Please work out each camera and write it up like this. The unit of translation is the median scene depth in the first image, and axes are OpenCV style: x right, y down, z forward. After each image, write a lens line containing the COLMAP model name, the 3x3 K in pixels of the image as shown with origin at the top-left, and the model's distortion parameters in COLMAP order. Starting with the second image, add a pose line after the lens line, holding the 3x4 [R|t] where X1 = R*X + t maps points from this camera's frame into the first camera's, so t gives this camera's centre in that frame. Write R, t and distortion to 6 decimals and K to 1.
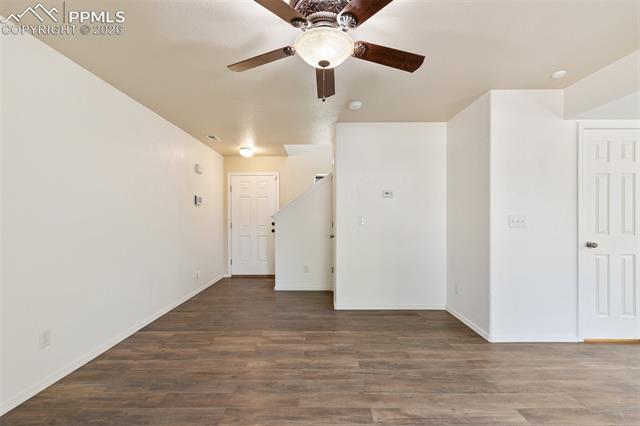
lens RADIAL K [[286.8, 0, 313.2], [0, 286.8, 217.0], [0, 0, 1]] dist [0.006243, -0.000286]
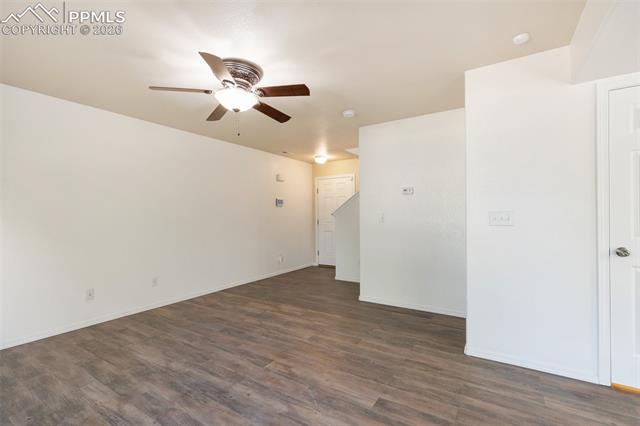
lens RADIAL K [[286.8, 0, 312.0], [0, 286.8, 213.6], [0, 0, 1]] dist [0.006243, -0.000286]
pose [[0.840620, -0.009199, -0.541547, 0.712758], [0.007652, 0.999958, -0.005108, 0.000320], [0.541571, 0.000150, 0.840655, -0.007113]]
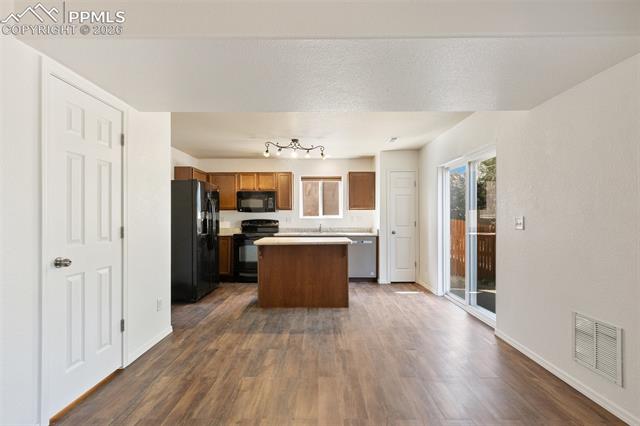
lens RADIAL K [[286.8, 0, 318.4], [0, 286.8, 217.1], [0, 0, 1]] dist [0.006243, -0.000286]
pose [[-0.006720, 0.003650, 0.999971, 0.329396], [0.001104, 0.999993, -0.003642, 0.000266], [-0.999977, 0.001079, -0.006724, 0.443019]]
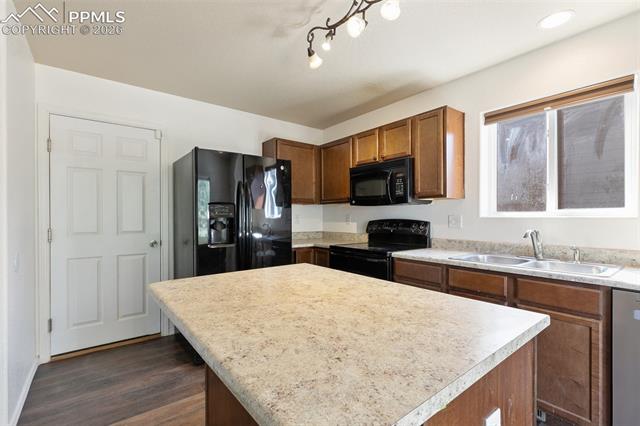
lens RADIAL K [[286.8, 0, 318.3], [0, 286.8, 217.1], [0, 0, 1]] dist [0.006243, -0.000286]
pose [[0.783571, -0.001887, 0.621300, 1.515781], [0.000191, 0.999996, 0.002797, -0.001173], [-0.621302, -0.002073, 0.783568, 0.197779]]
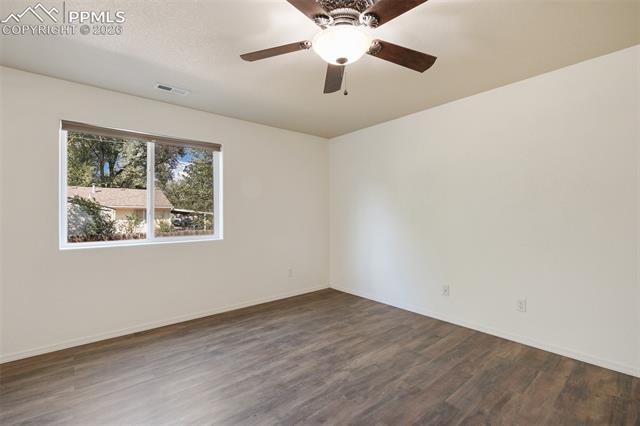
lens RADIAL K [[286.8, 0, 319.7], [0, 286.8, 210.6], [0, 0, 1]] dist [0.006243, -0.000286]
pose [[-0.752576, -0.001537, -0.658503, 0.471141], [0.007655, 0.999909, -0.011082, 0.000813], [0.658460, -0.013381, -0.752496, 1.059746]]
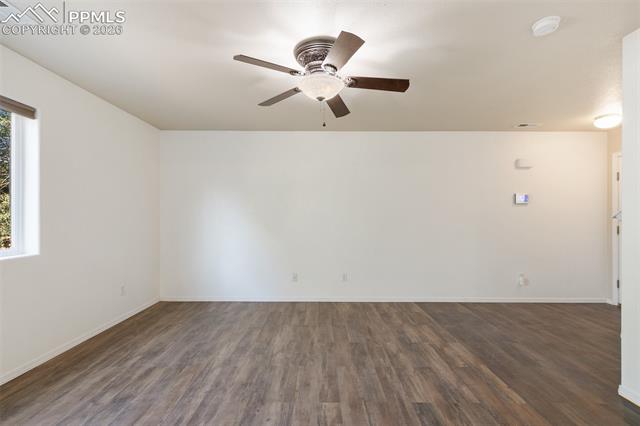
lens RADIAL K [[286.8, 0, 321.2], [0, 286.8, 216.3], [0, 0, 1]] dist [0.006243, -0.000286]
pose [[0.018590, -0.001864, -0.999825, 0.825557], [-0.001856, 0.999996, -0.001899, -0.001579], [0.999825, 0.001891, 0.018586, 0.612226]]
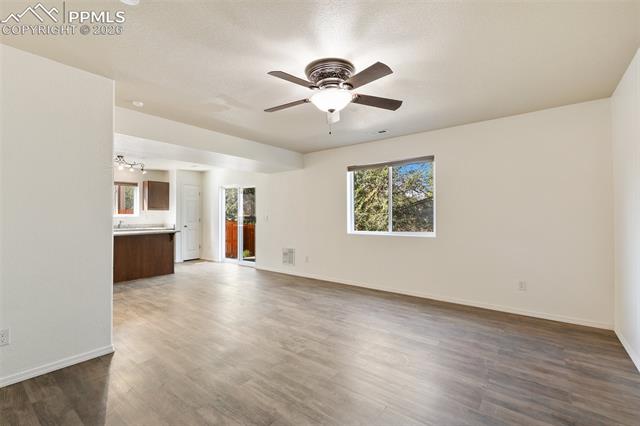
lens RADIAL K [[286.8, 0, 321.3], [0, 286.8, 216.1], [0, 0, 1]] dist [0.006243, -0.000286]
pose [[-0.801123, 0.001599, 0.598498, -0.484609], [0.001808, 0.999998, -0.000252, 0.001217], [-0.598497, 0.000880, -0.801125, 1.364729]]
